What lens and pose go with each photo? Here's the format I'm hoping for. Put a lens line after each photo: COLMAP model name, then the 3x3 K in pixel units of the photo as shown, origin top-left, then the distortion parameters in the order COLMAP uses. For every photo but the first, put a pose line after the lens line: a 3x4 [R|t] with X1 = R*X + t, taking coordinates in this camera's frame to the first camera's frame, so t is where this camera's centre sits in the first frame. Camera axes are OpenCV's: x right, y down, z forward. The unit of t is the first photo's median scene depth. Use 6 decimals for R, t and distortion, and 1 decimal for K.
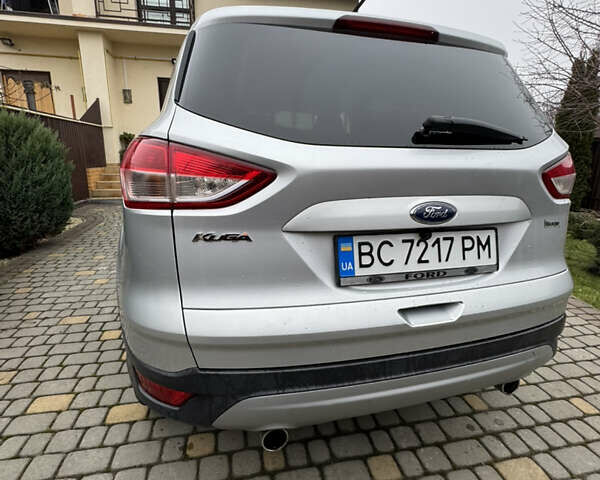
lens RADIAL K [[341.3, 0, 297.6], [0, 341.3, 238.9], [0, 0, 1]] dist [-0.006649, 0.002909]
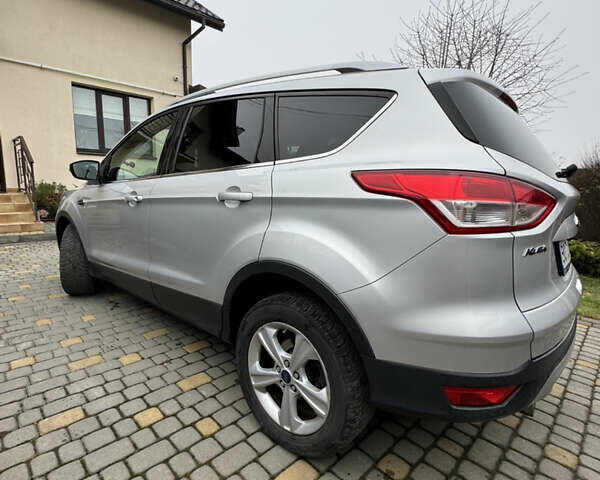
lens RADIAL K [[341.3, 0, 300.5], [0, 341.3, 239.6], [0, 0, 1]] dist [-0.006649, 0.002909]
pose [[0.833274, -0.079660, 0.547091, -1.462482], [0.117698, 0.992441, -0.034760, -0.092069], [-0.540187, 0.093356, 0.836351, 0.346295]]
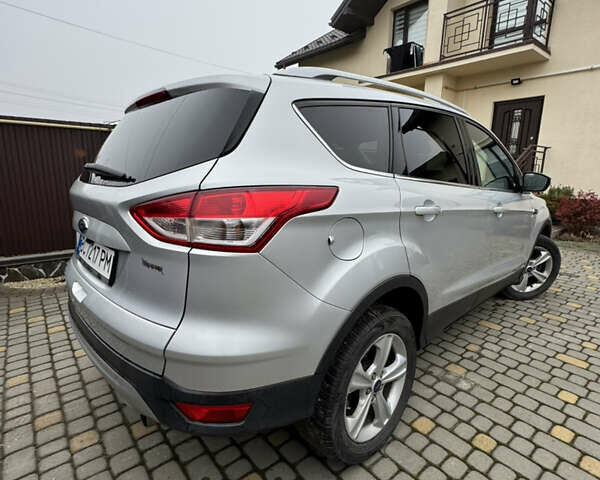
lens RADIAL K [[341.3, 0, 300.4], [0, 341.3, 240.2], [0, 0, 1]] dist [-0.006649, 0.002909]
pose [[0.462762, 0.172992, -0.869440, 2.038430], [-0.227951, 0.971016, 0.071875, -0.320671], [0.856674, 0.164928, 0.488783, 1.025623]]
